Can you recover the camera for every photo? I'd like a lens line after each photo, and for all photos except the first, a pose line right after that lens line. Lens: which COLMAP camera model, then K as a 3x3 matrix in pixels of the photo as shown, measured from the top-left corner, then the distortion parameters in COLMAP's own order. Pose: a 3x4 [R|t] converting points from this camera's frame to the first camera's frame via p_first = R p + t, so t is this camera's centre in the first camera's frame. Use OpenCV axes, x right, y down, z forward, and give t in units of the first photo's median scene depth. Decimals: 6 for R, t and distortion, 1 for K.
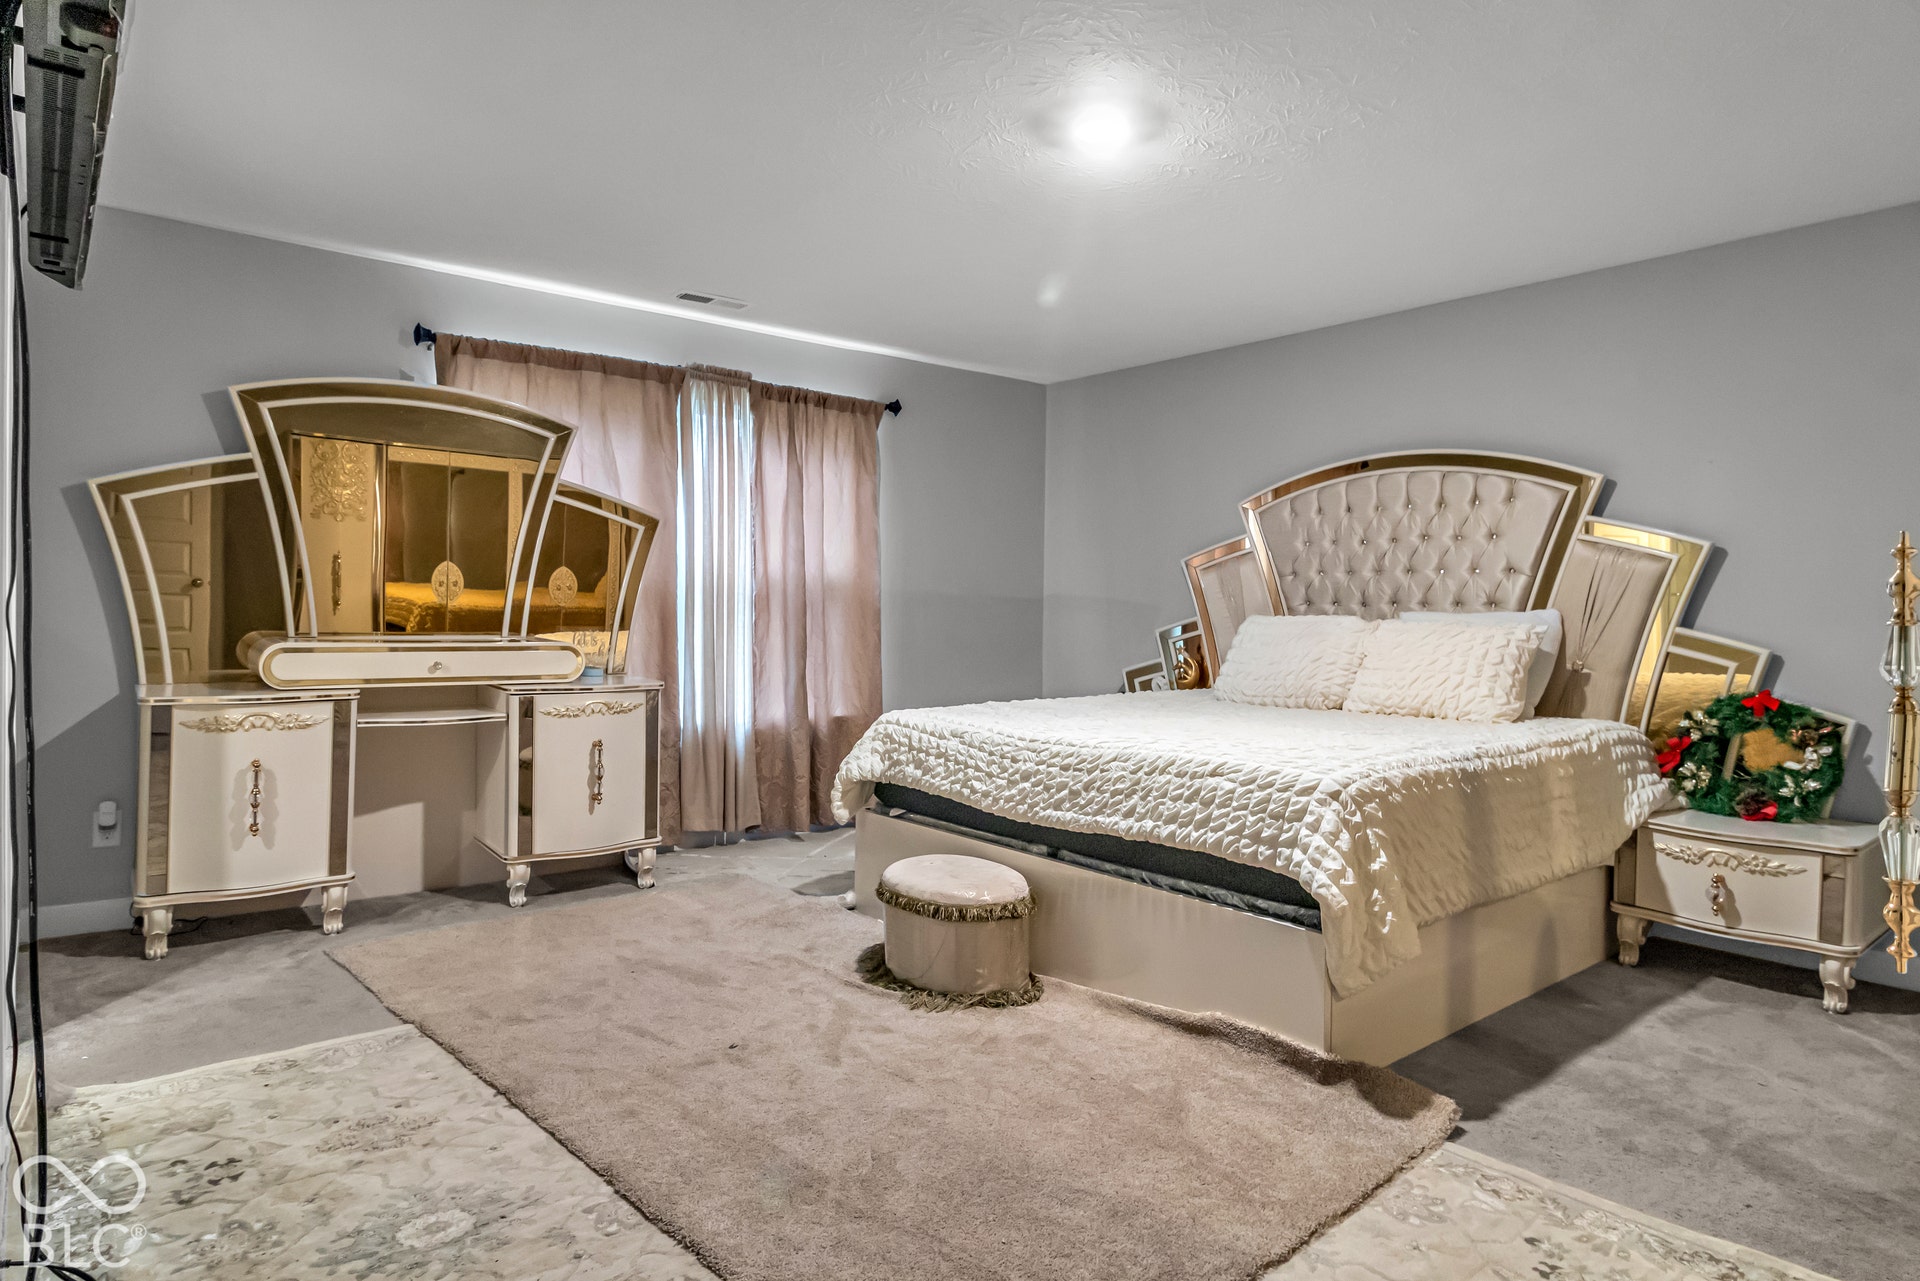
lens RADIAL K [[1117.2, 0, 960.0], [0, 1117.2, 640.5], [0, 0, 1]] dist [0.003841, 0.000162]
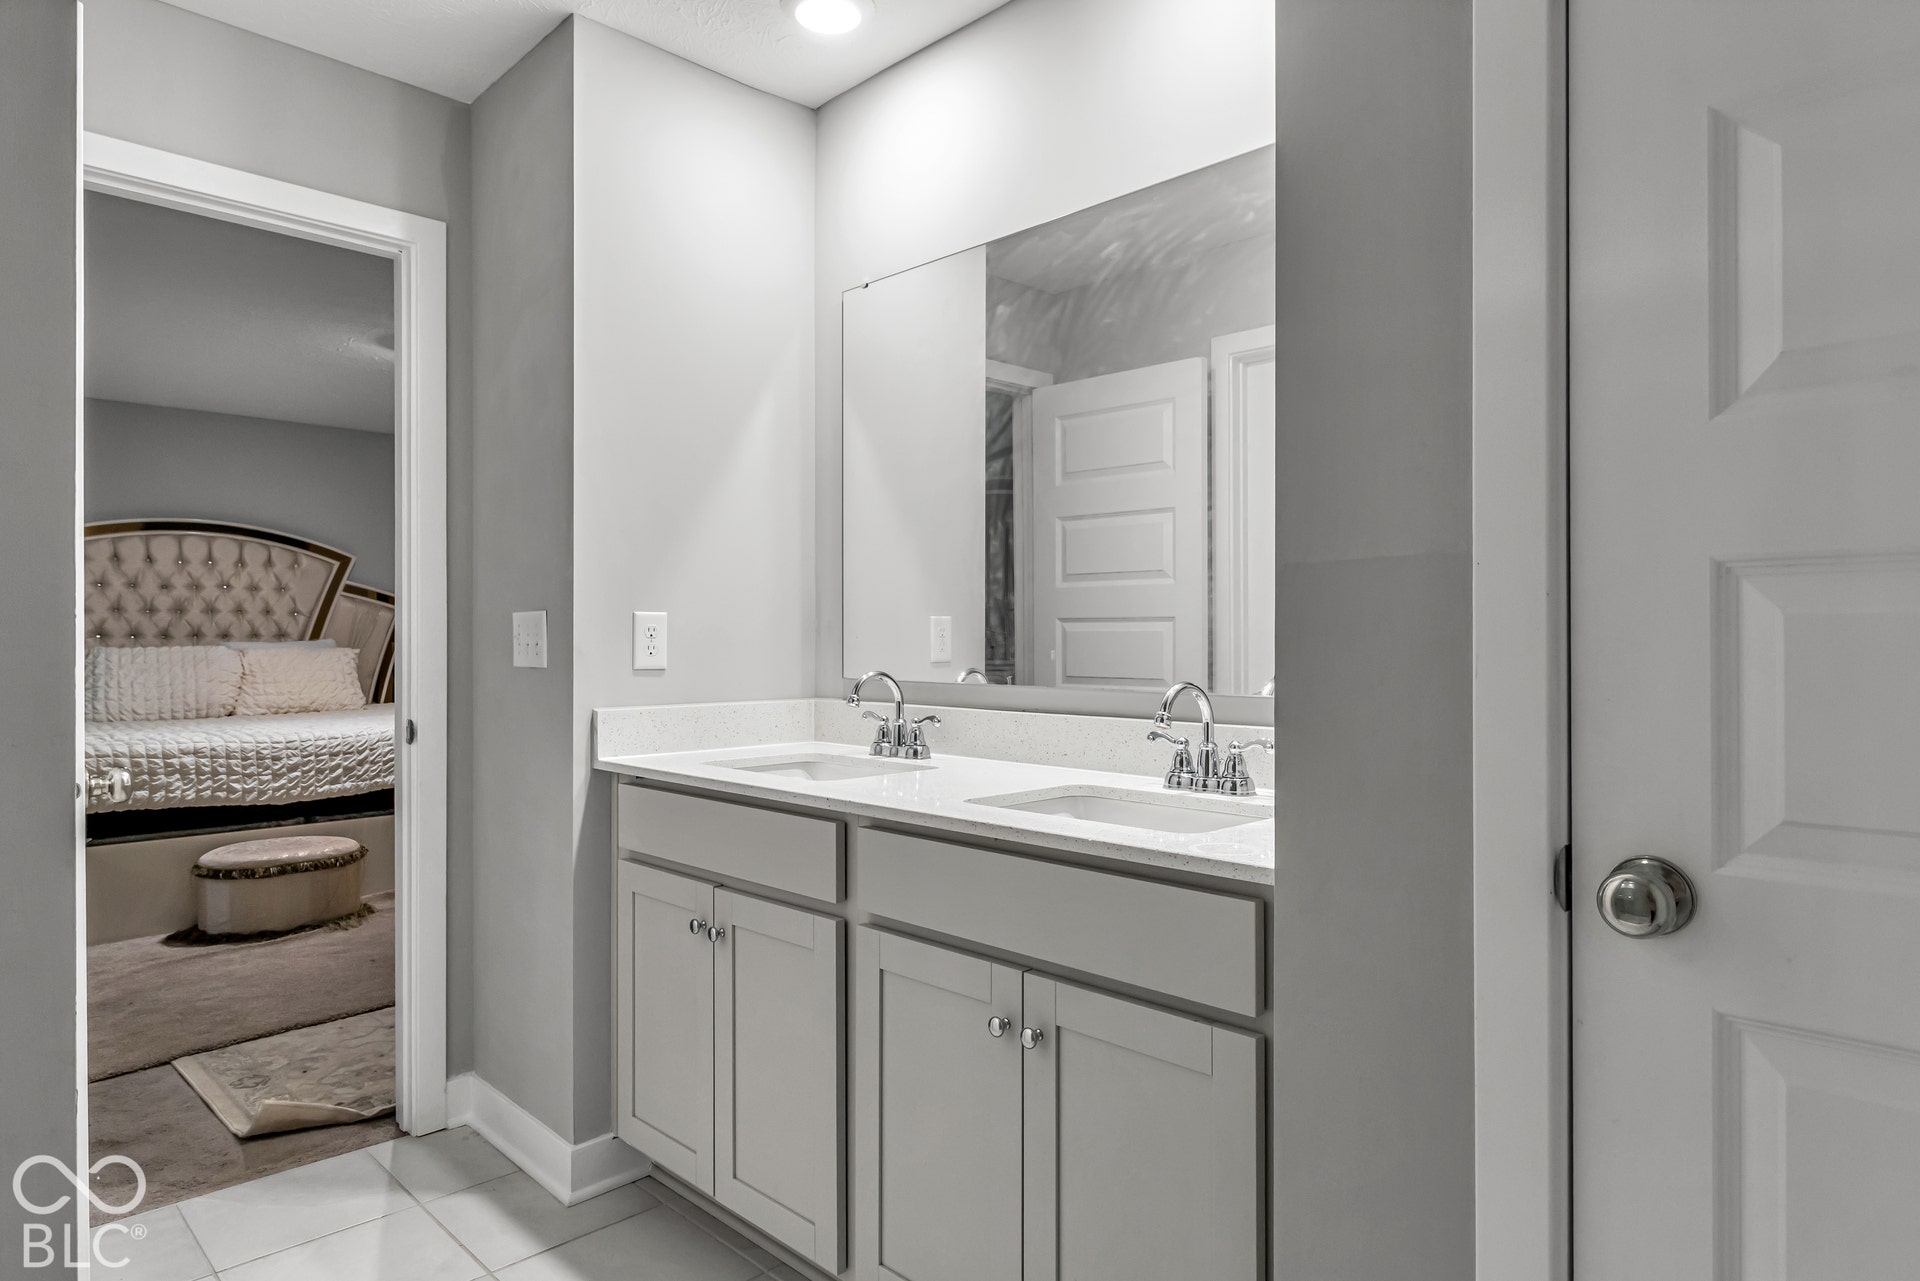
lens RADIAL K [[1117.2, 0, 960.0], [0, 1117.2, 640.5], [0, 0, 1]] dist [0.003841, 0.000162]
pose [[-0.100986, -0.010851, 0.994829, -1.287046], [0.030997, 0.999421, 0.014048, -0.024821], [-0.994405, 0.032255, -0.100591, 0.312622]]
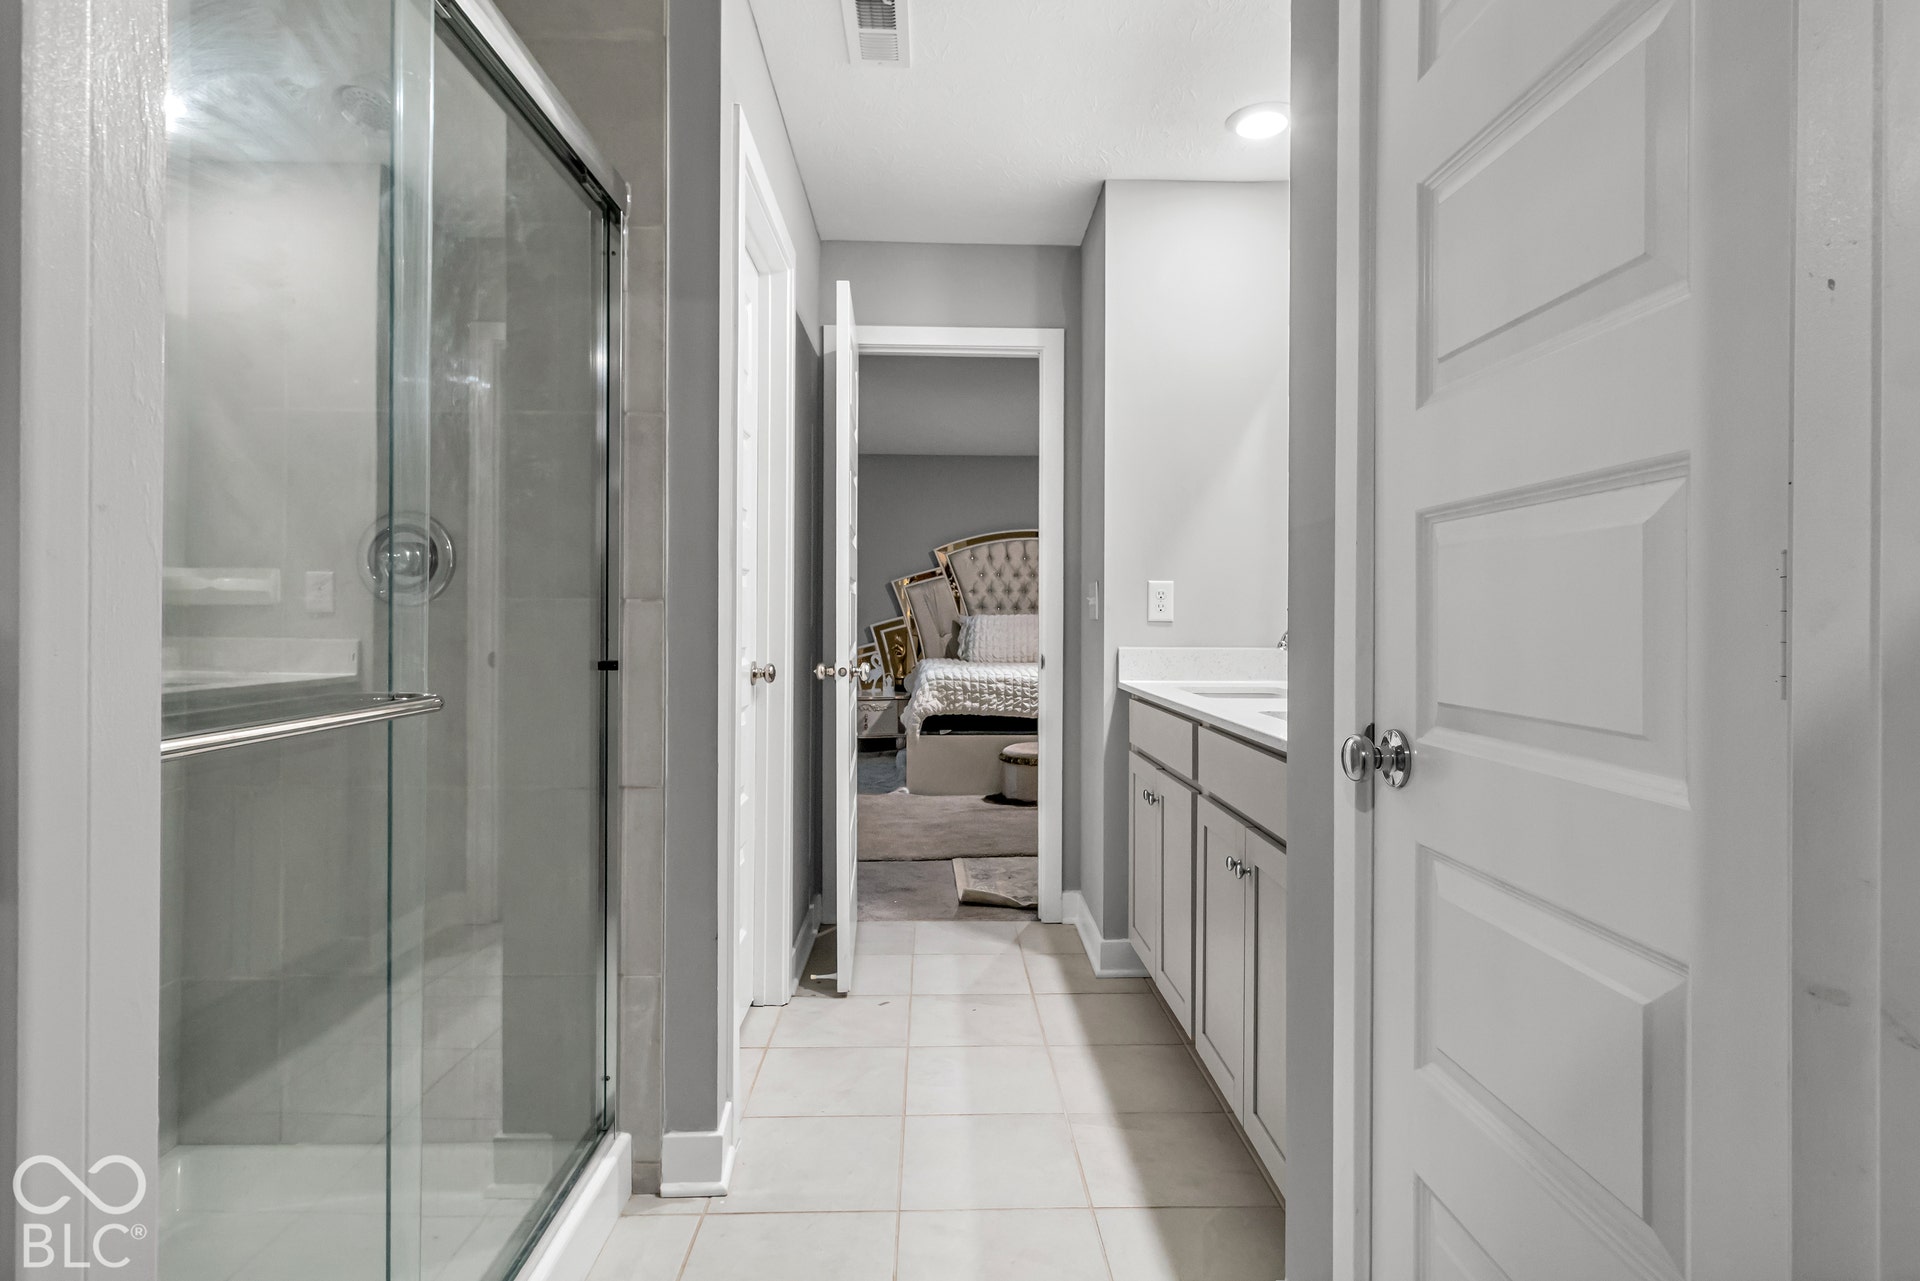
lens RADIAL K [[993.0, 0, 956.1], [0, 993.0, 621.2], [0, 0, 1]] dist [0.002125, 0.000294]
pose [[0.601548, -0.011523, 0.798753, -1.372758], [0.026394, 0.999637, -0.005456, -0.005763], [-0.798400, 0.024365, 0.601634, 0.081649]]
